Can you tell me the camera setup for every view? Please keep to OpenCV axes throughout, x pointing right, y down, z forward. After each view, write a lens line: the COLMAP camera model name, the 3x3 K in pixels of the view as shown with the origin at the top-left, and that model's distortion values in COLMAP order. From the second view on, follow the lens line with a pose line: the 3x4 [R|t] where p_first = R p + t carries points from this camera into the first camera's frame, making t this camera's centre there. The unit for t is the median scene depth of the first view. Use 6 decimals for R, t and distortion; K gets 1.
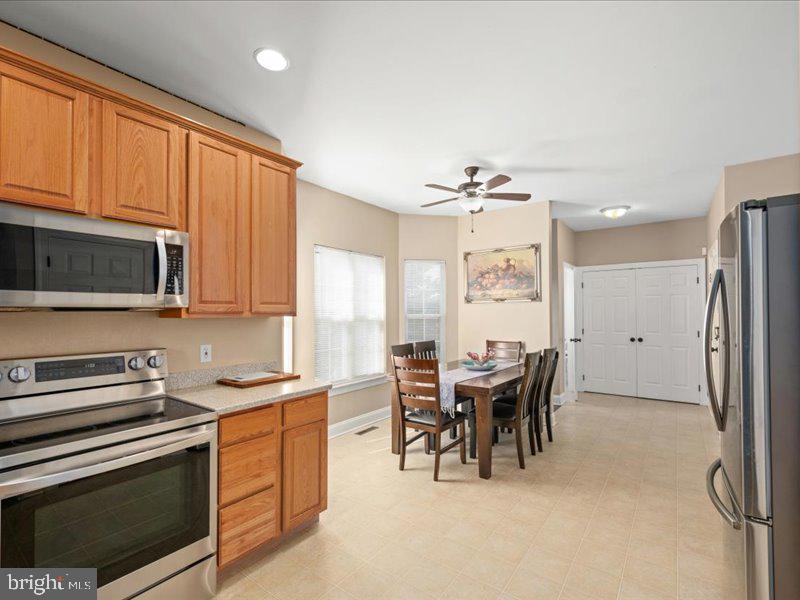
lens RADIAL K [[401.8, 0, 401.8], [0, 401.8, 301.7], [0, 0, 1]] dist [0.003960, -0.000692]
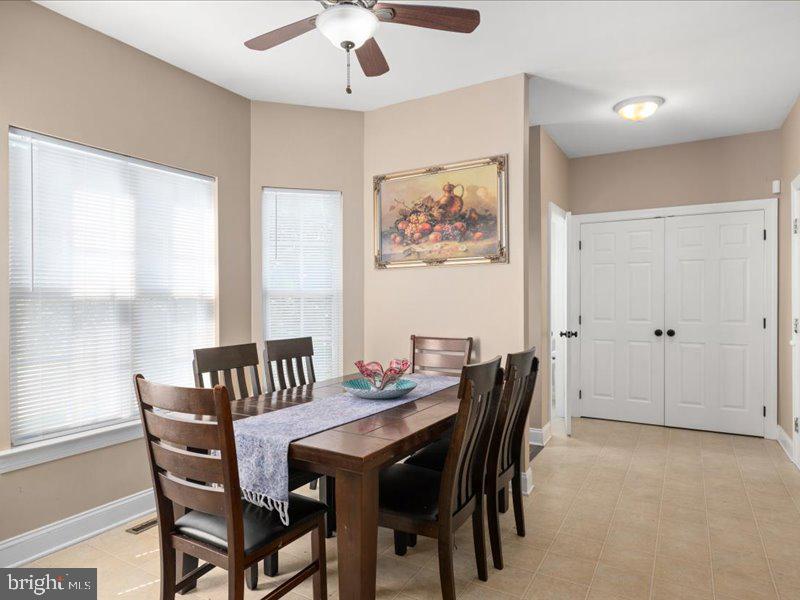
lens RADIAL K [[477.5, 0, 399.0], [0, 477.5, 301.3], [0, 0, 1]] dist [-0.003635, 0.004360]
pose [[0.997258, -0.000999, 0.073998, 0.150171], [-0.000982, 0.999642, 0.026734, 0.033037], [-0.073999, -0.026733, 0.996900, 0.366017]]
